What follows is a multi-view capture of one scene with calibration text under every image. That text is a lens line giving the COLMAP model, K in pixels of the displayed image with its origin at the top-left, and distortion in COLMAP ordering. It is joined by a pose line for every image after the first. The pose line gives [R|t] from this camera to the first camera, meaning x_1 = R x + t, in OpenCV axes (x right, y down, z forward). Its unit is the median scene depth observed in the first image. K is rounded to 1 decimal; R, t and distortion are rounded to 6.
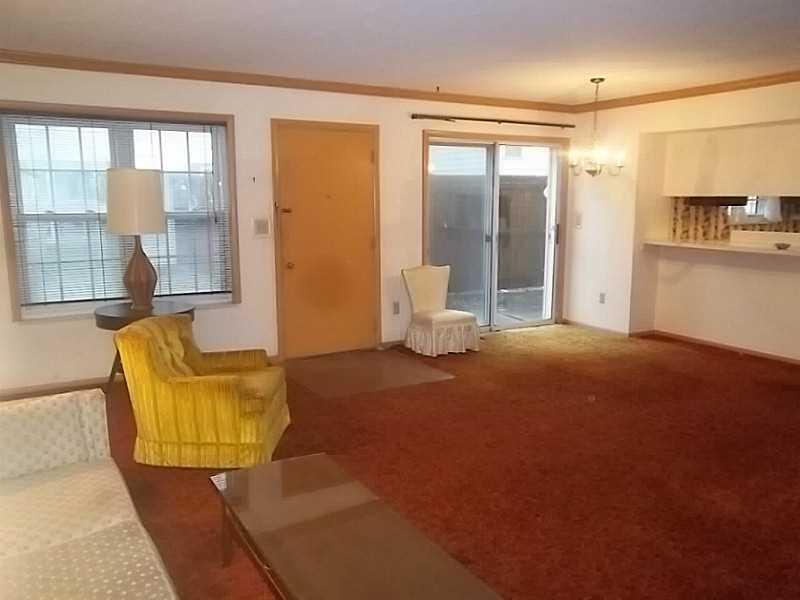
lens RADIAL K [[662.3, 0, 400.7], [0, 662.3, 306.8], [0, 0, 1]] dist [-0.005947, 0.008167]
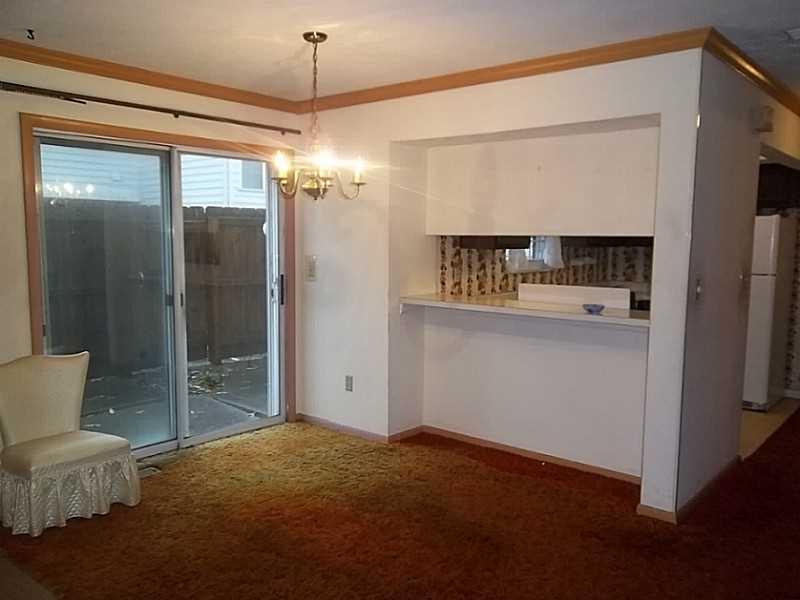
lens RADIAL K [[662.3, 0, 400.7], [0, 662.3, 306.8], [0, 0, 1]] dist [-0.005947, 0.008167]
pose [[0.941163, -0.028720, 0.336730, 0.129333], [0.049279, 0.997395, -0.052668, -0.053933], [-0.334341, 0.066163, 0.940127, 0.344047]]
